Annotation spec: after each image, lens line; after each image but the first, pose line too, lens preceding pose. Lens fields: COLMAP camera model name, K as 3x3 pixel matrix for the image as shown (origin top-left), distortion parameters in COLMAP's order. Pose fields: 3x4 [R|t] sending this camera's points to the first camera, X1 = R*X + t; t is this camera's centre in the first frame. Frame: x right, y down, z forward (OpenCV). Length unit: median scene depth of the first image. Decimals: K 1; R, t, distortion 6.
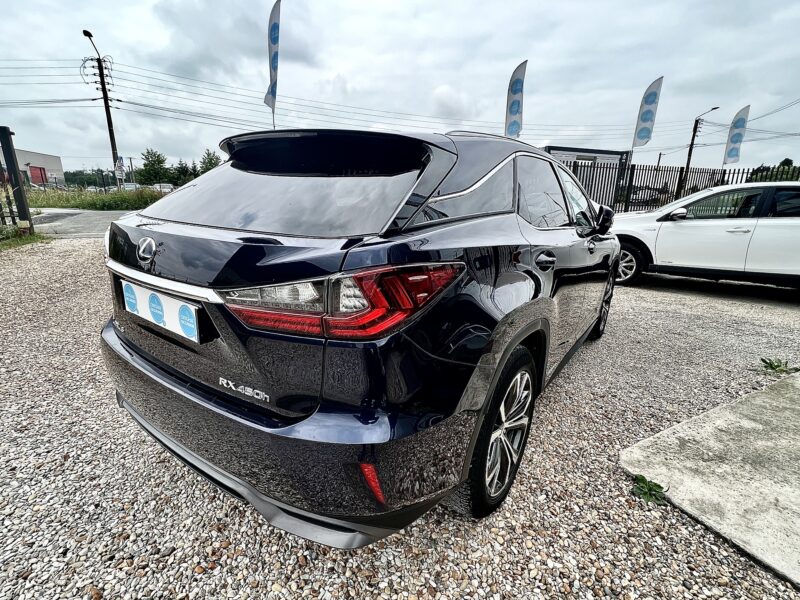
lens RADIAL K [[388.0, 0, 400.0], [0, 388.0, 300.0], [0, 0, 1]] dist [0.001916, 0.000032]
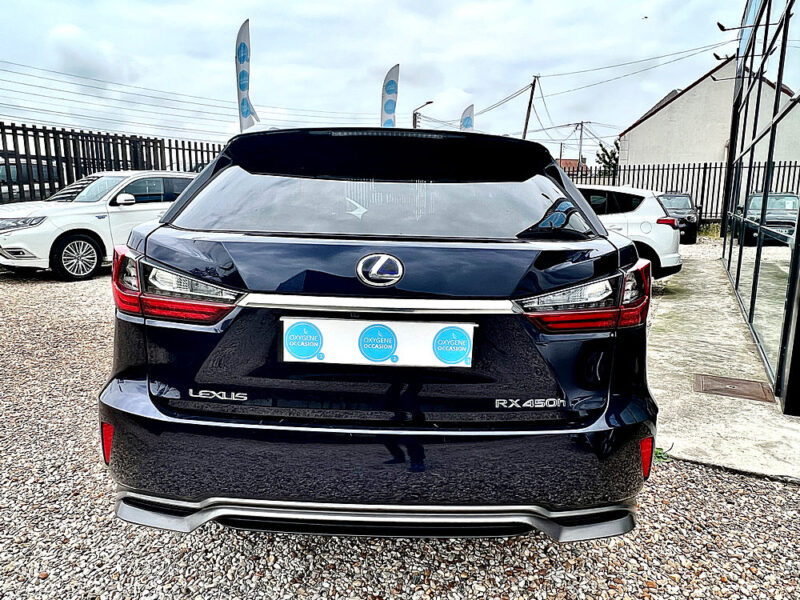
lens RADIAL K [[561.1, 0, 400.0], [0, 561.1, 300.0], [0, 0, 1]] dist [0.001328, -0.000094]
pose [[0.821447, -0.108686, 0.559831, -0.981562], [0.153530, 0.987574, -0.033548, -0.015439], [-0.549229, 0.113508, 0.827927, 0.008112]]
